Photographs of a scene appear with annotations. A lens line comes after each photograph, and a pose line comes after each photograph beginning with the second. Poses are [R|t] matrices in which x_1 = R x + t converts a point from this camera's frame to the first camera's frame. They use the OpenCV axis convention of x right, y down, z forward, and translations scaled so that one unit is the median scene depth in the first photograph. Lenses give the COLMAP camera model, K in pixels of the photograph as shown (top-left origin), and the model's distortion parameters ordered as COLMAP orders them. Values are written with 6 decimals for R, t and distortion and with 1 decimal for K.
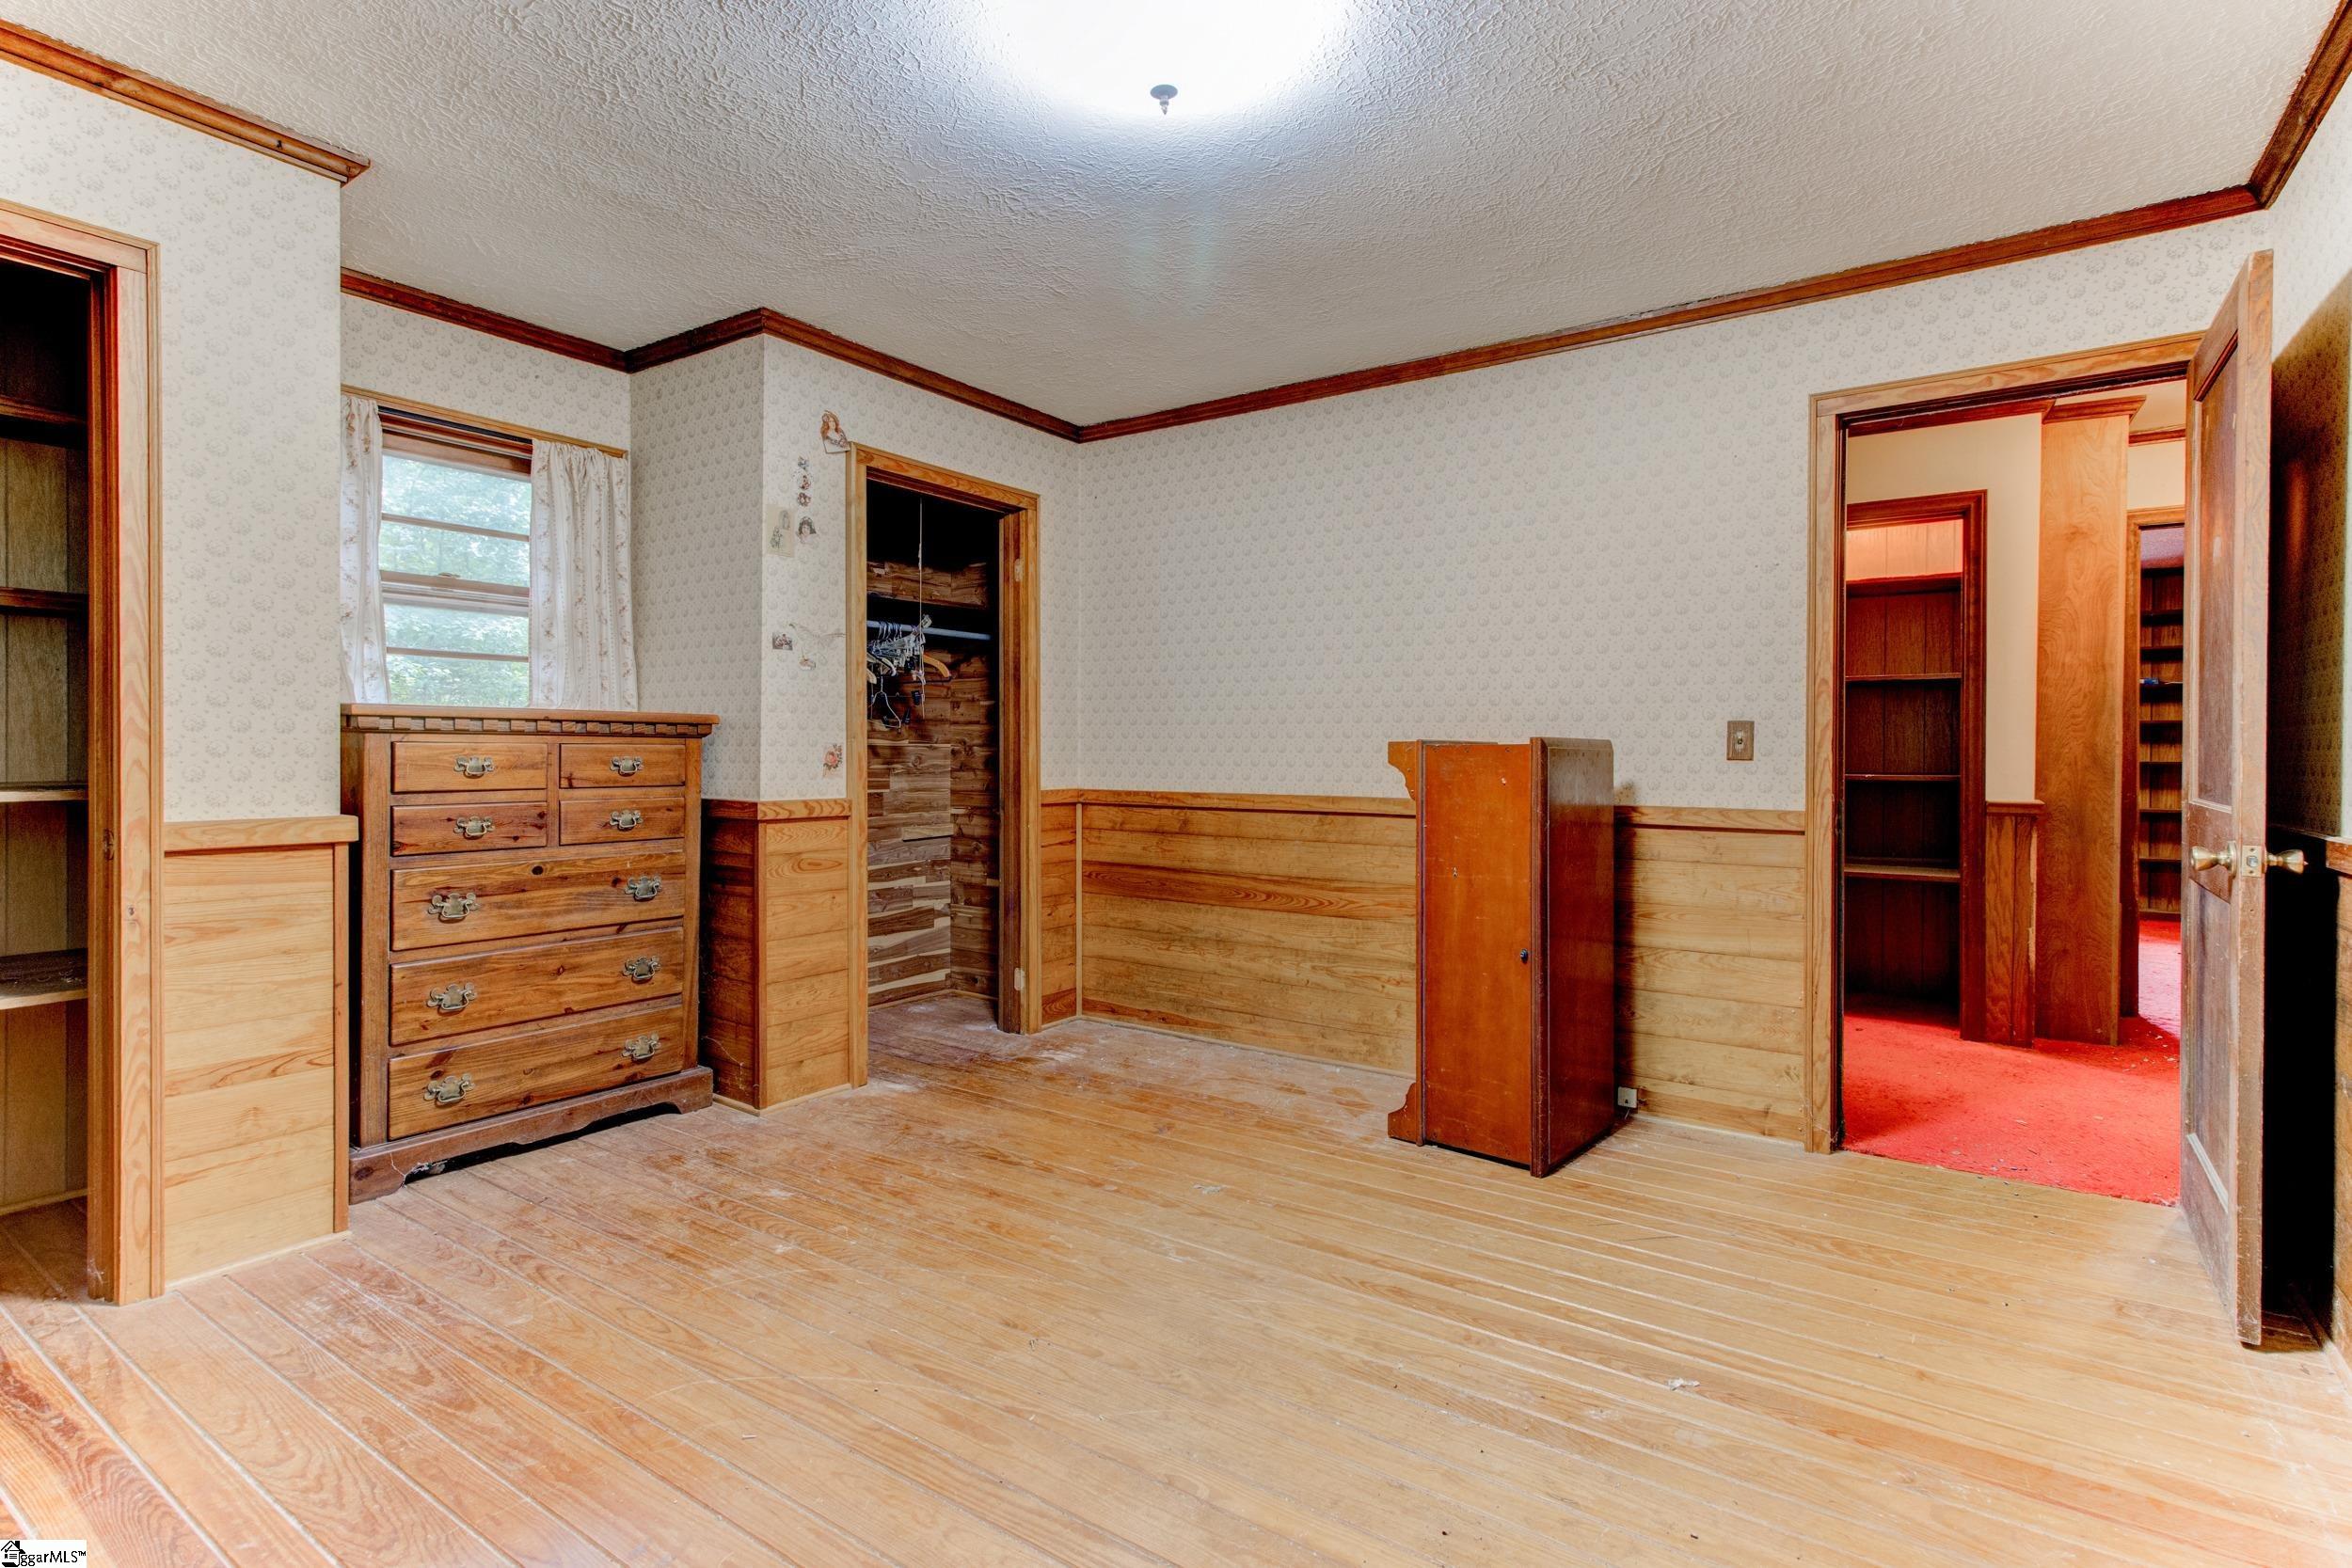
lens RADIAL K [[1149.4, 0, 1181.0], [0, 1149.4, 767.3], [0, 0, 1]] dist [0.002116, 0.000343]
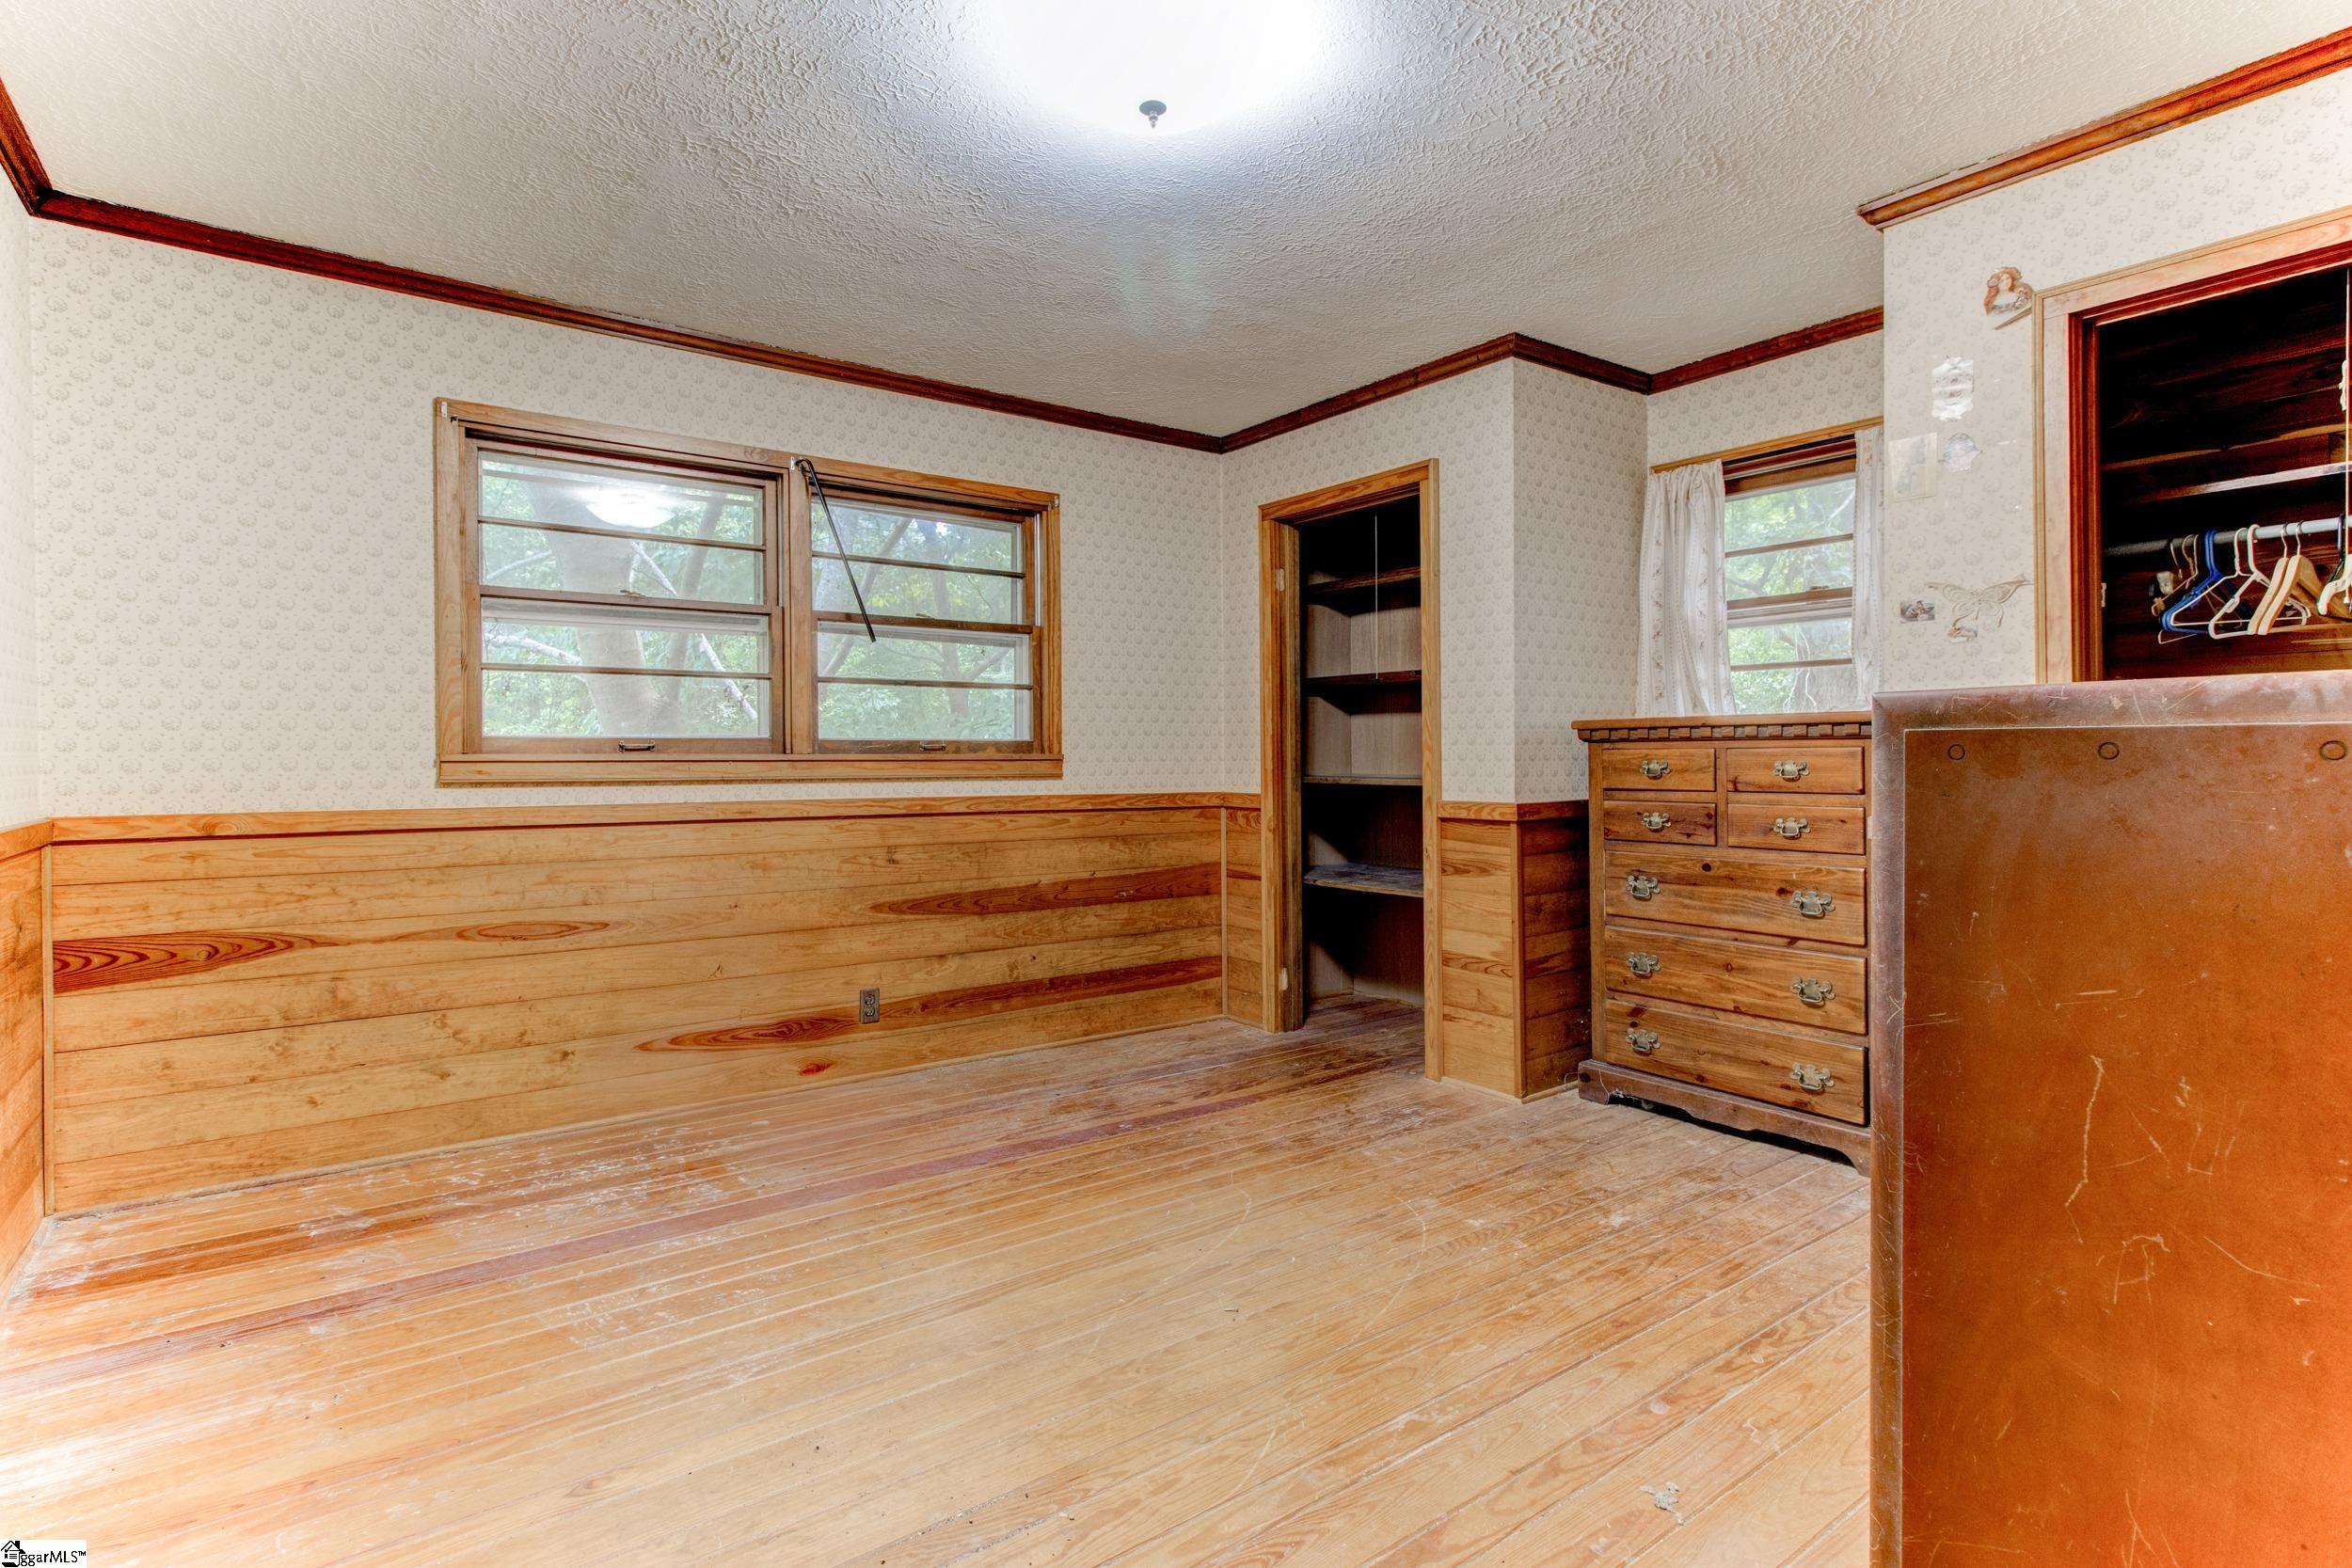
lens RADIAL K [[1149.4, 0, 1180.8], [0, 1149.4, 773.3], [0, 0, 1]] dist [0.002116, 0.000343]
pose [[-0.328241, 0.009948, -0.944542, 0.611172], [-0.008629, 0.999871, 0.013530, -0.007994], [0.944555, 0.012591, -0.328113, 0.891039]]
